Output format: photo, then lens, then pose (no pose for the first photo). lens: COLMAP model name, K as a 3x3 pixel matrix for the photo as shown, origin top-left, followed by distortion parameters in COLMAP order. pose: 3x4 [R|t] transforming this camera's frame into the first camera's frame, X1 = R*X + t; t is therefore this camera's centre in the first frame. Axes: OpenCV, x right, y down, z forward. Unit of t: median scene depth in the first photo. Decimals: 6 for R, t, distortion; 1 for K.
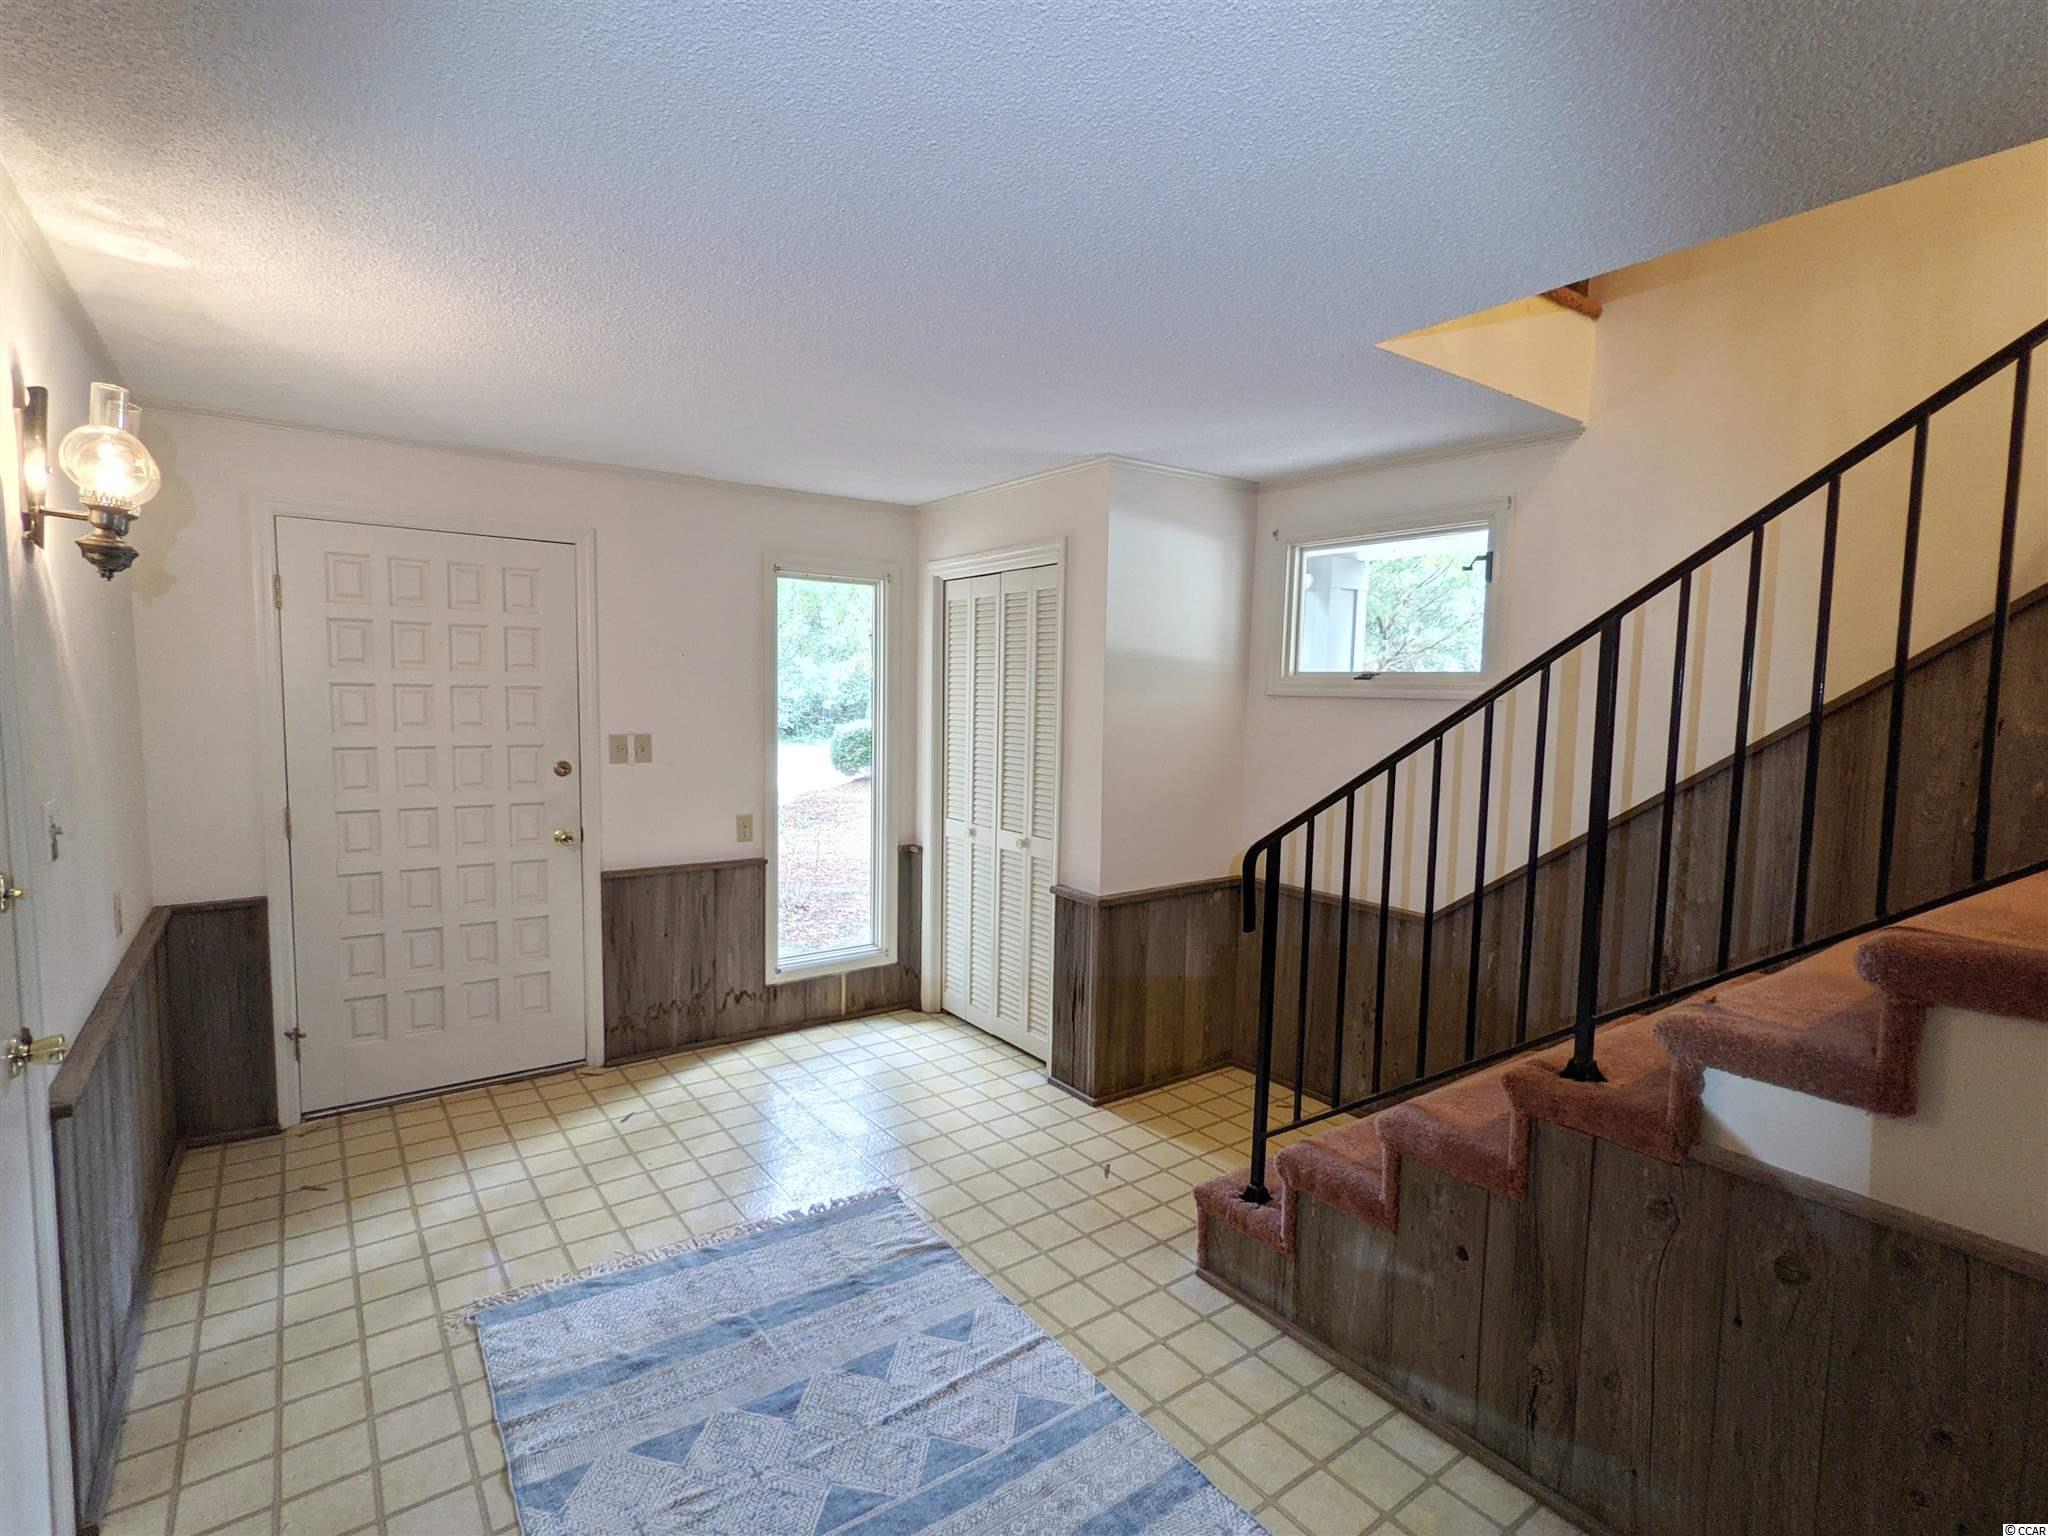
lens RADIAL K [[994.6, 0, 1024.0], [0, 994.6, 768.0], [0, 0, 1]] dist [-0.000316, 0.000482]
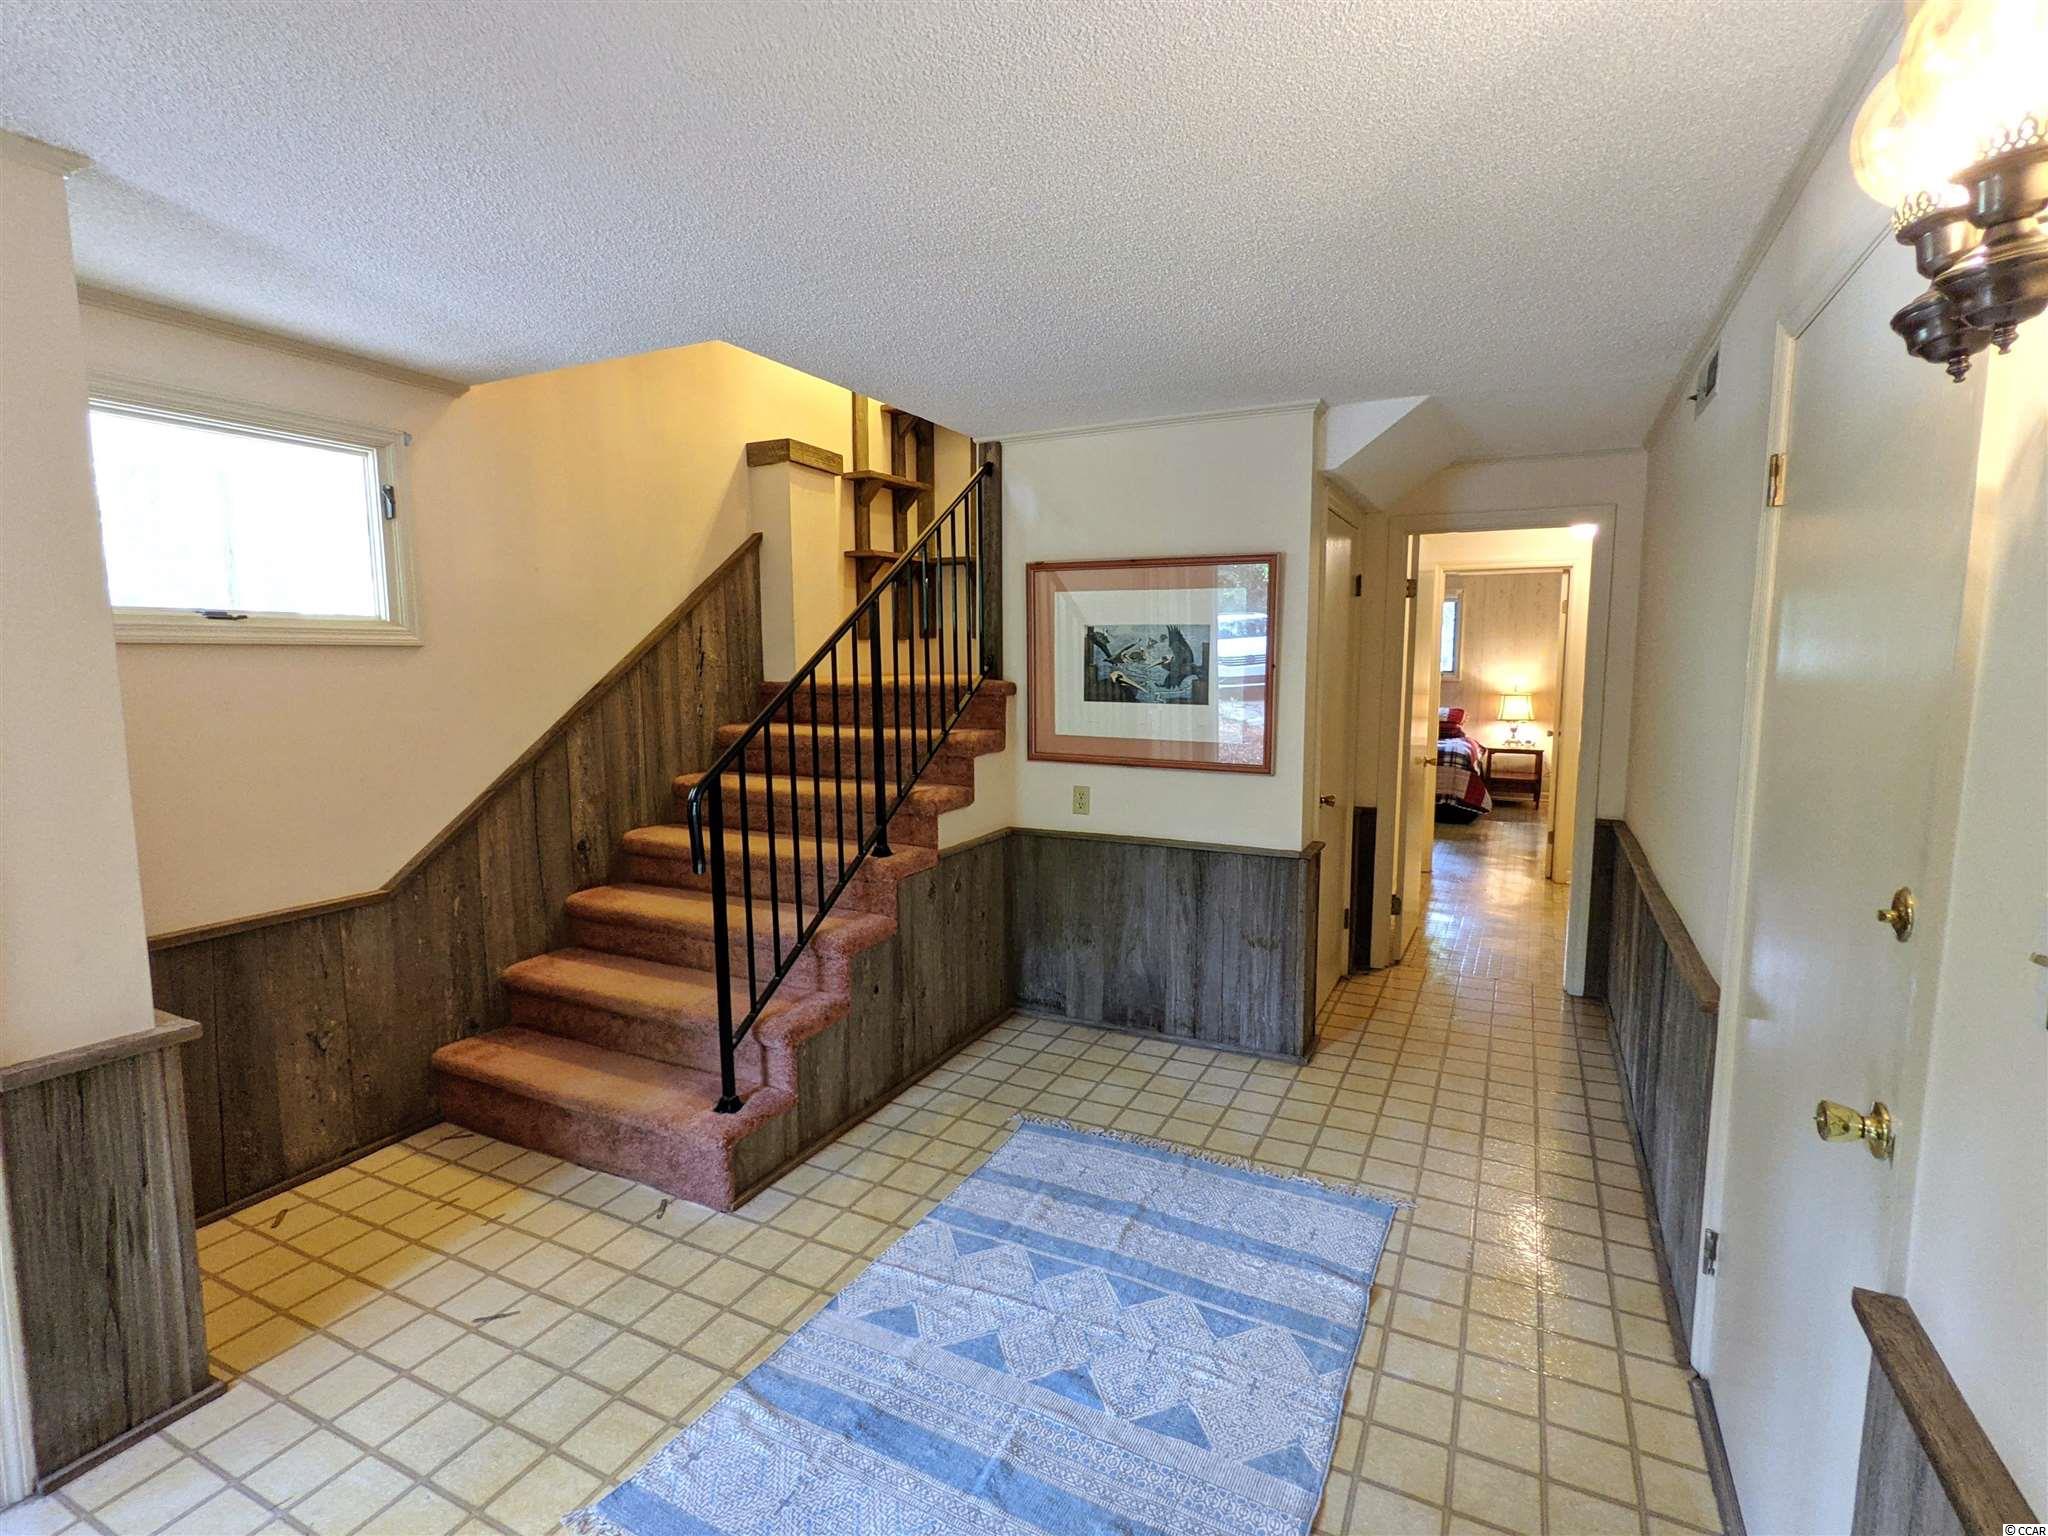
lens RADIAL K [[994.6, 0, 1024.0], [0, 994.6, 768.0], [0, 0, 1]] dist [-0.000316, 0.000482]
pose [[-0.455845, -0.119194, 0.882042, -0.946941], [0.063030, 0.984182, 0.165571, -0.105865], [-0.887825, 0.131070, -0.441121, 1.313205]]
